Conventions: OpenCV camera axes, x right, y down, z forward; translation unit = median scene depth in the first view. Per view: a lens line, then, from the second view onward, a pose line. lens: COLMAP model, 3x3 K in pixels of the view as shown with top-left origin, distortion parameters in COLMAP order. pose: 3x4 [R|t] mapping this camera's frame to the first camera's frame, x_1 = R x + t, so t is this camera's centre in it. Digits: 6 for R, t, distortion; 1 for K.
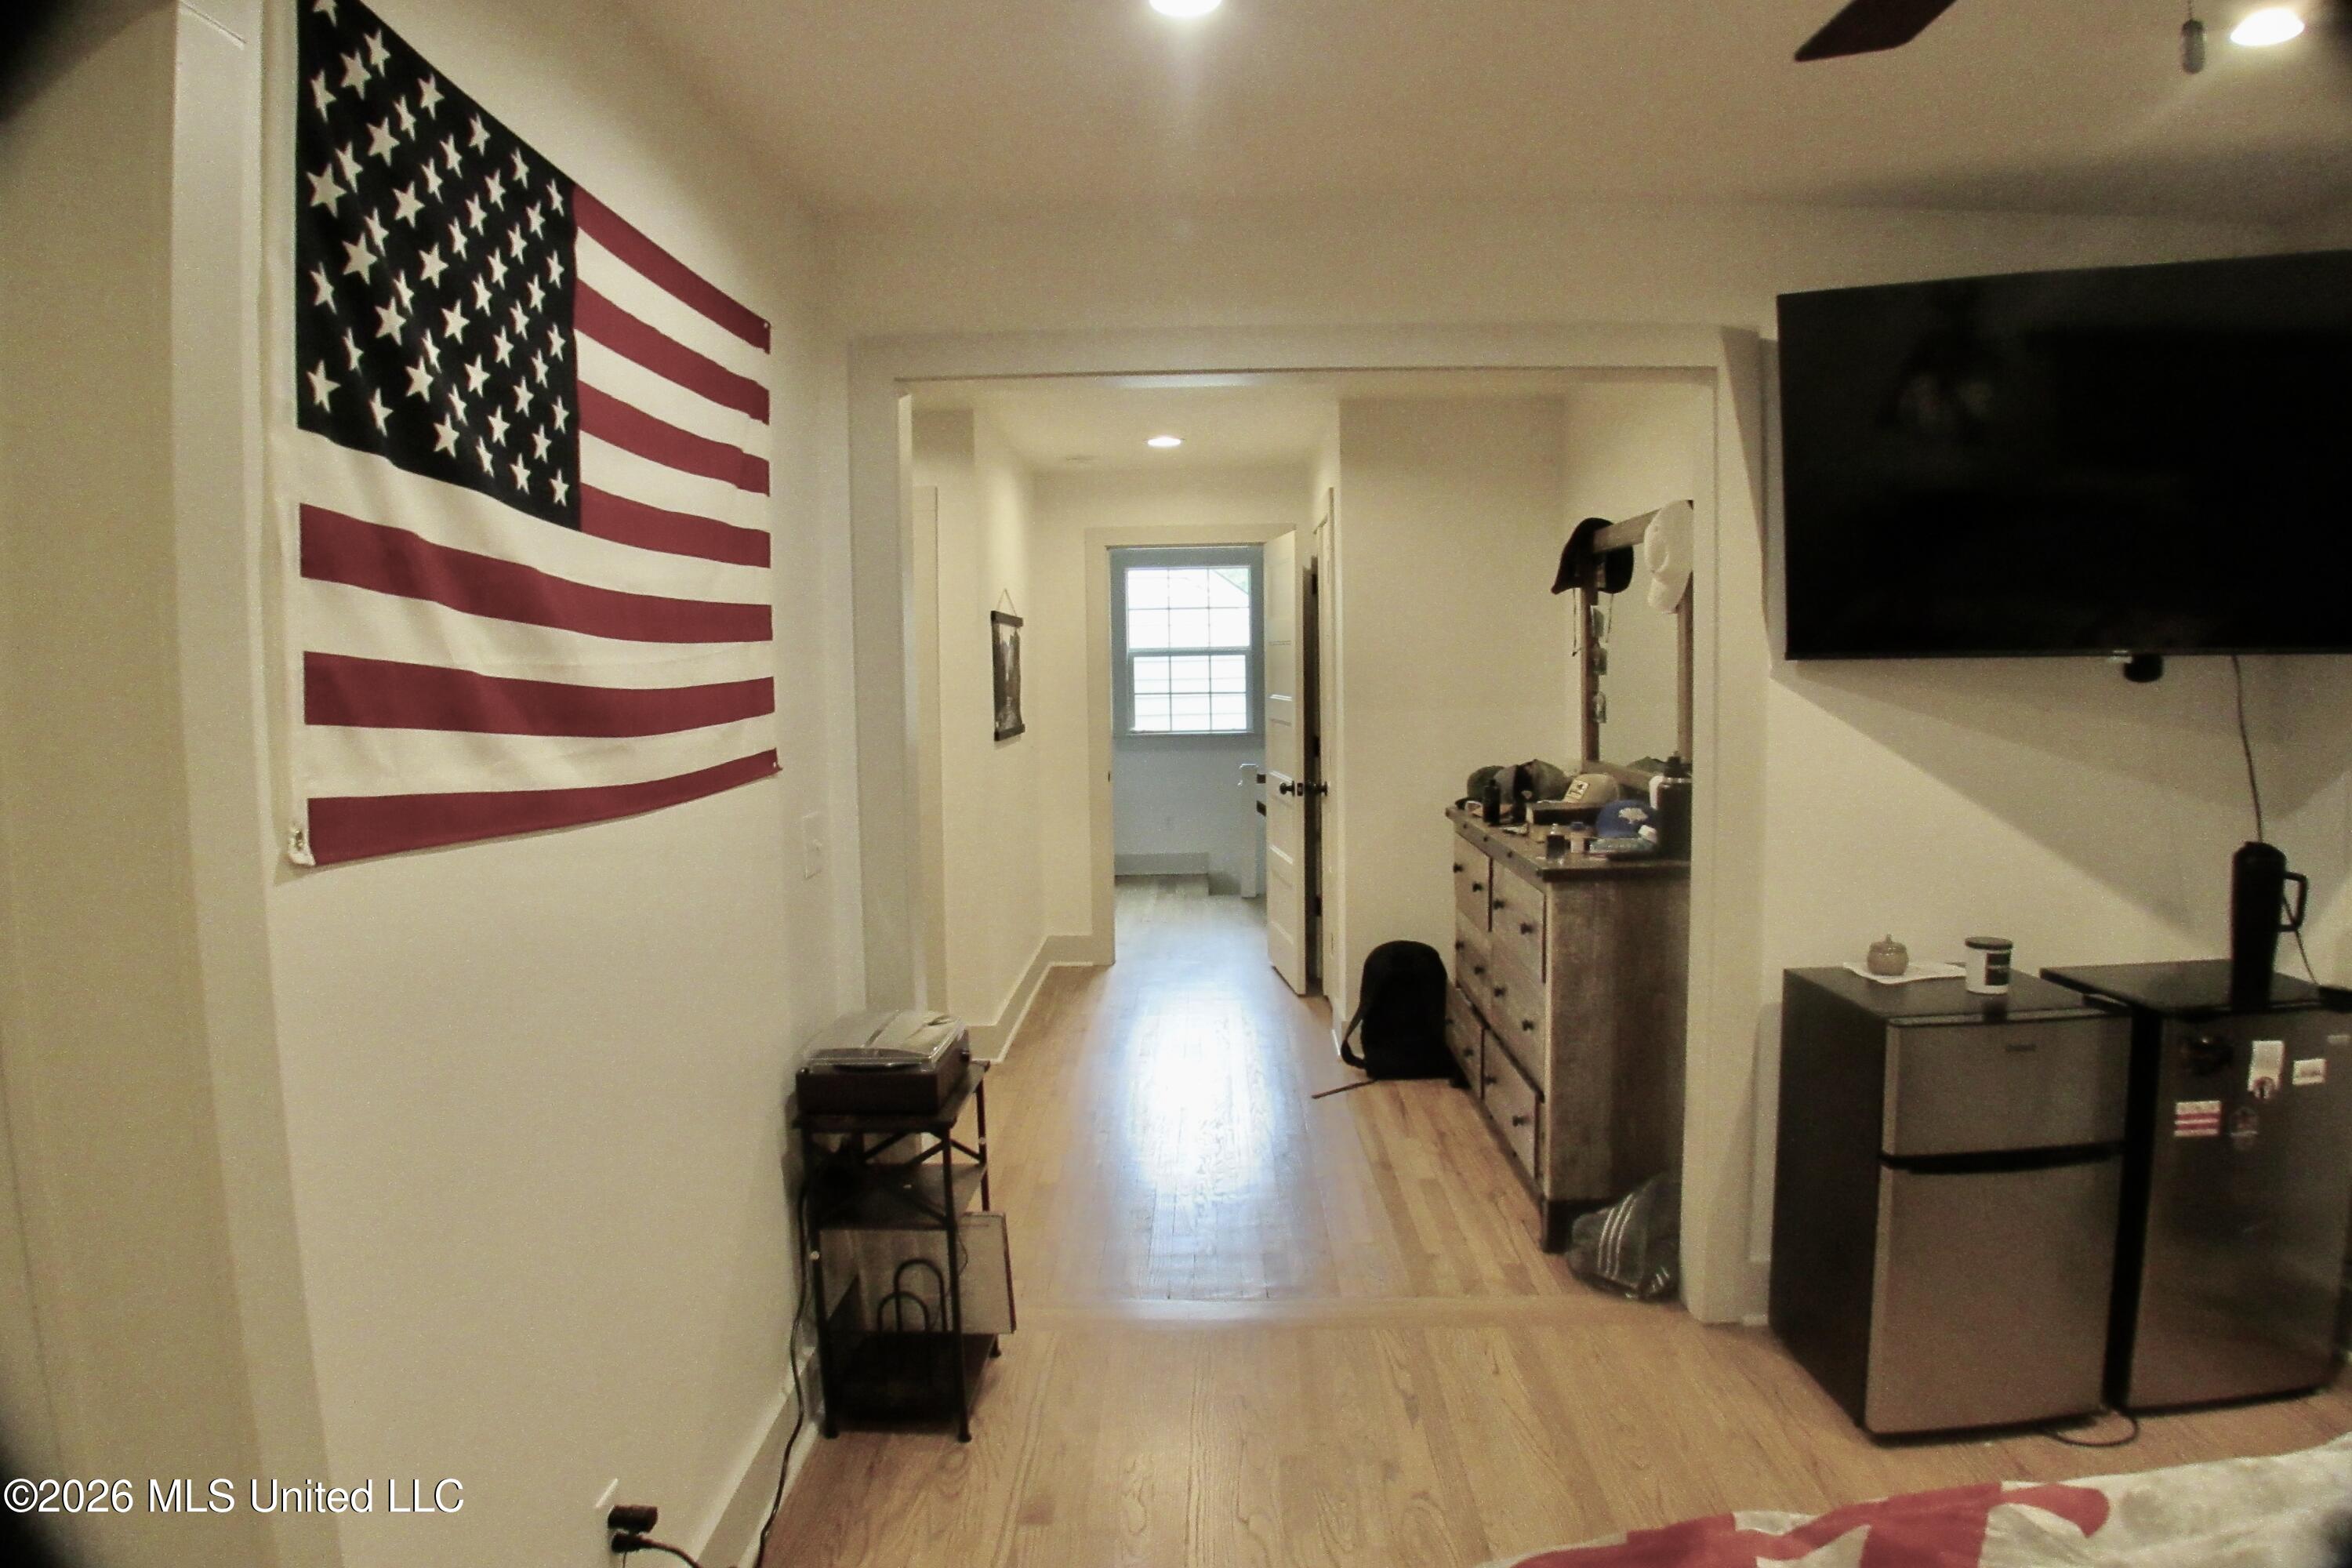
lens RADIAL K [[1464.0, 0, 1182.2], [0, 1464.0, 787.2], [0, 0, 1]] dist [-0.138094, 0.024008]
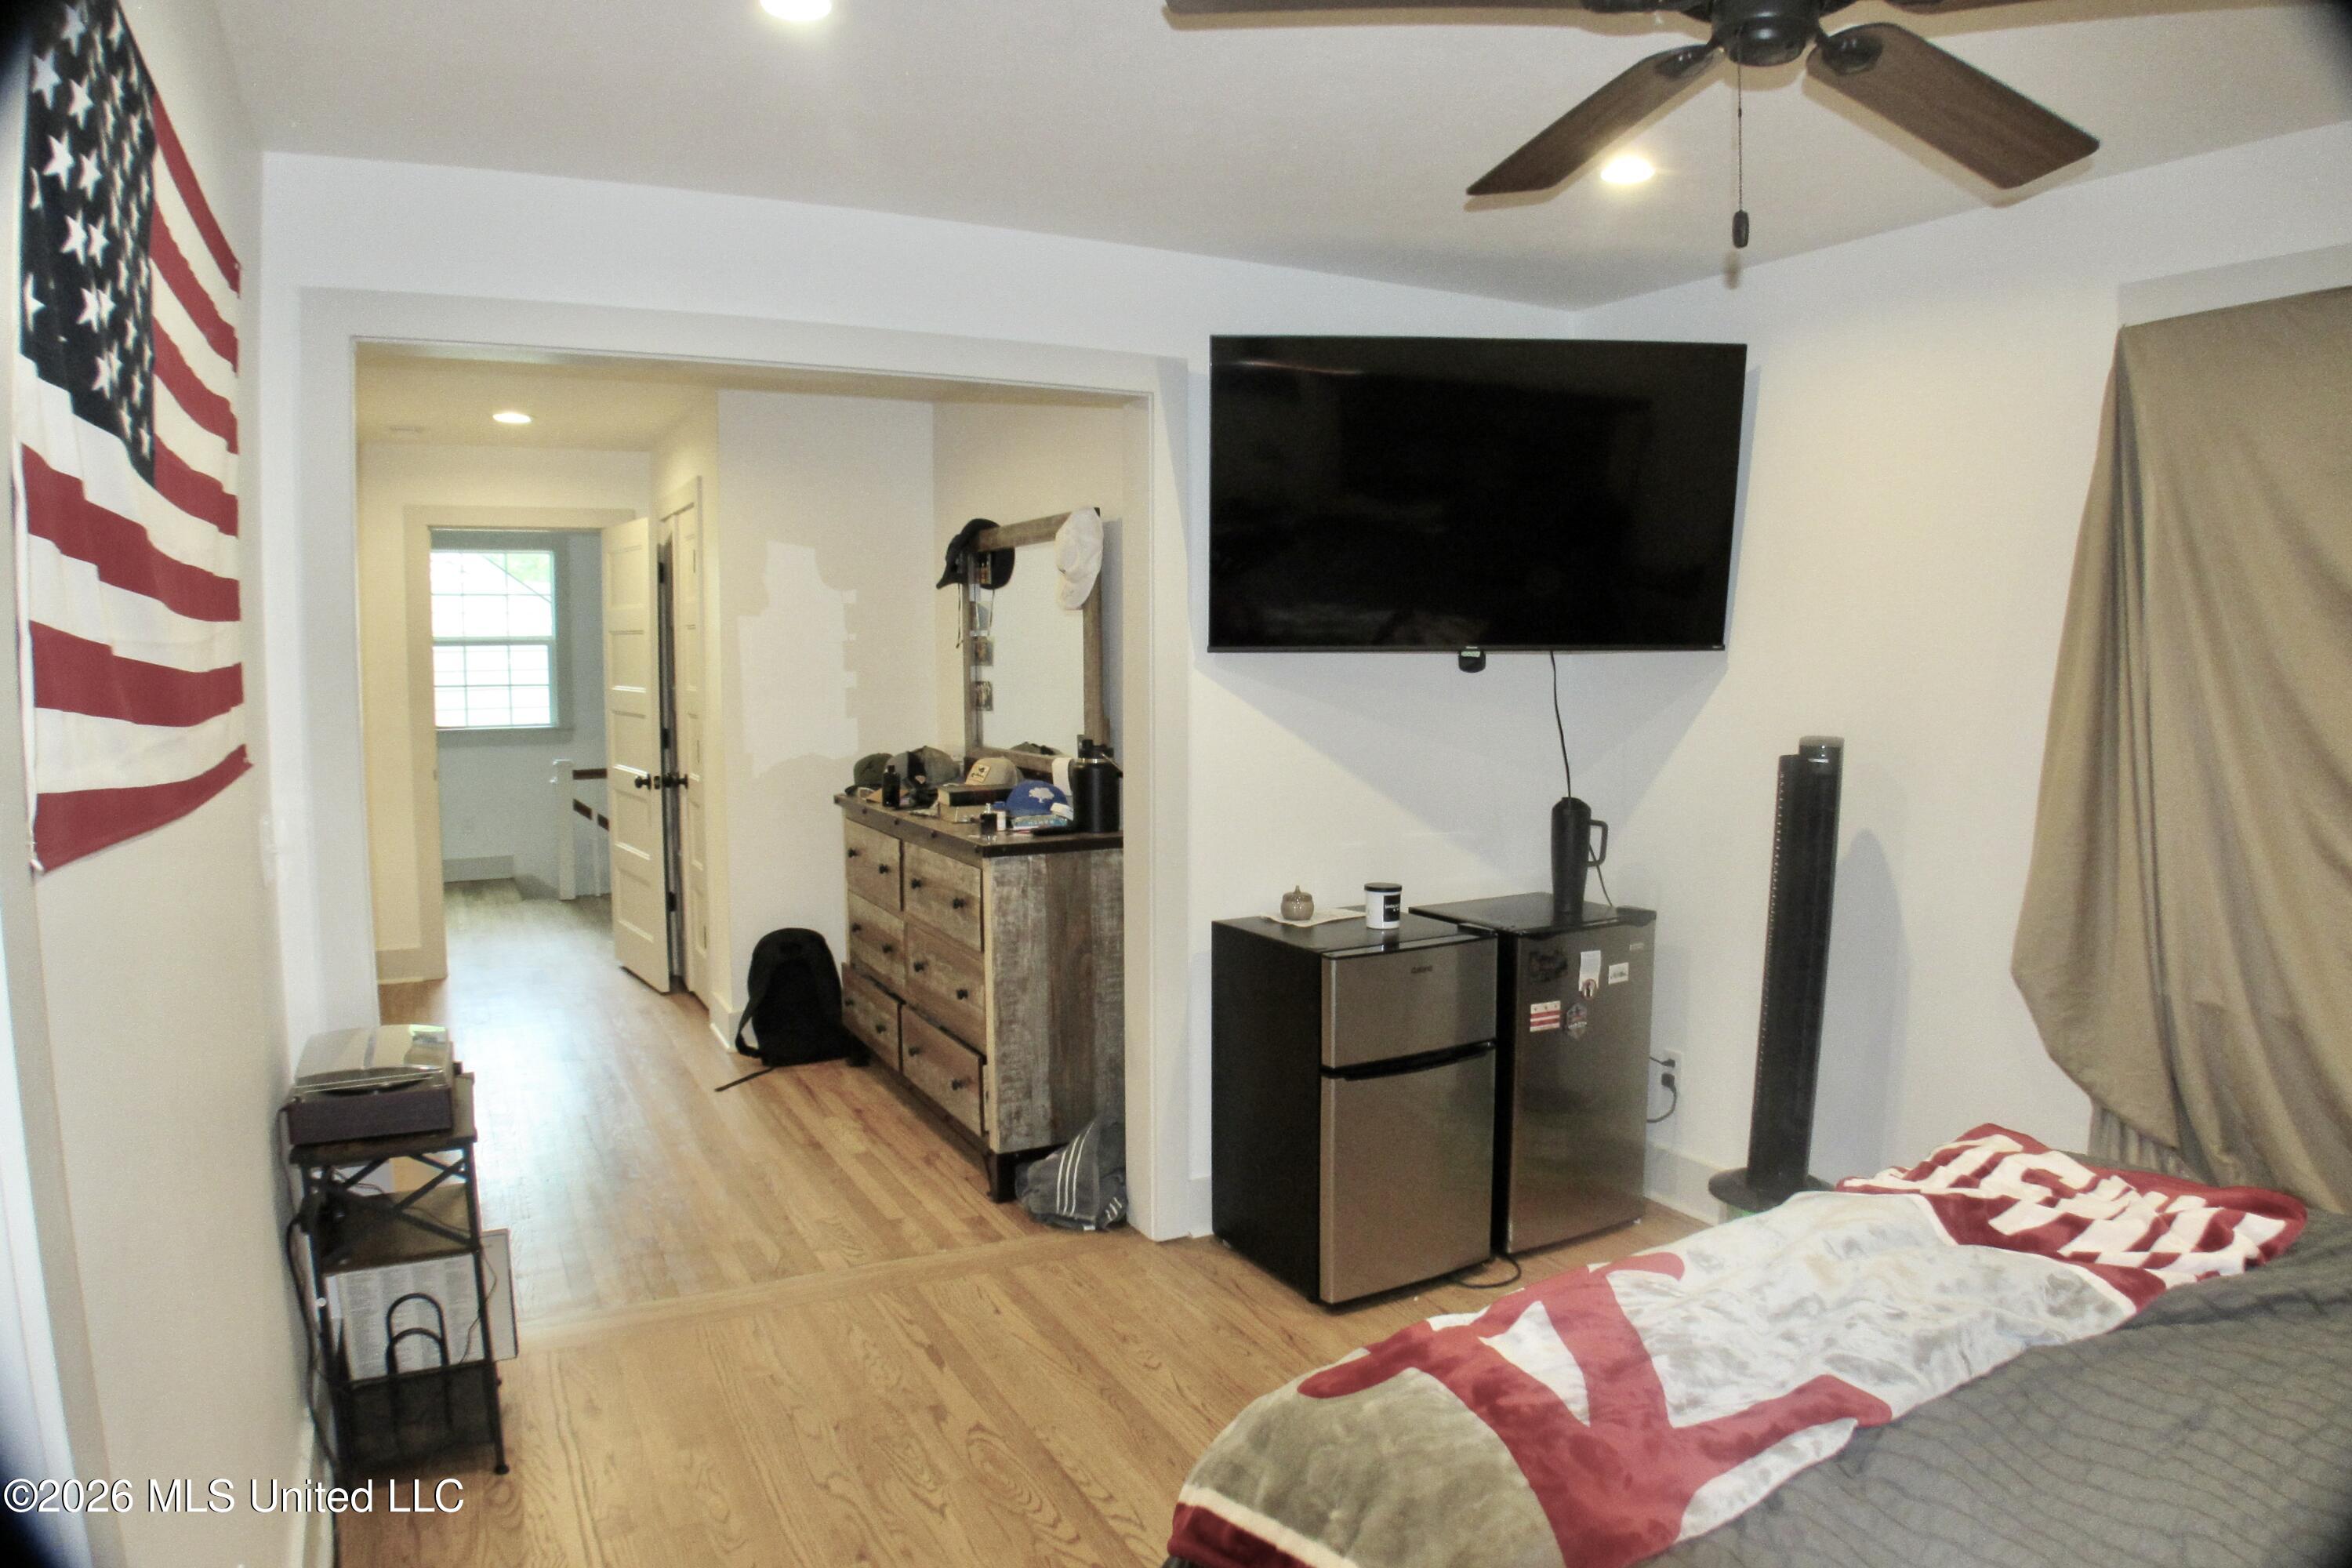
lens RADIAL K [[1464.0, 0, 1182.2], [0, 1464.0, 787.2], [0, 0, 1]] dist [-0.138094, 0.024008]
pose [[0.873191, -0.027828, 0.486583, -0.146573], [0.025462, 0.999610, 0.011477, 0.004555], [-0.486713, 0.002368, 0.873559, -0.014955]]
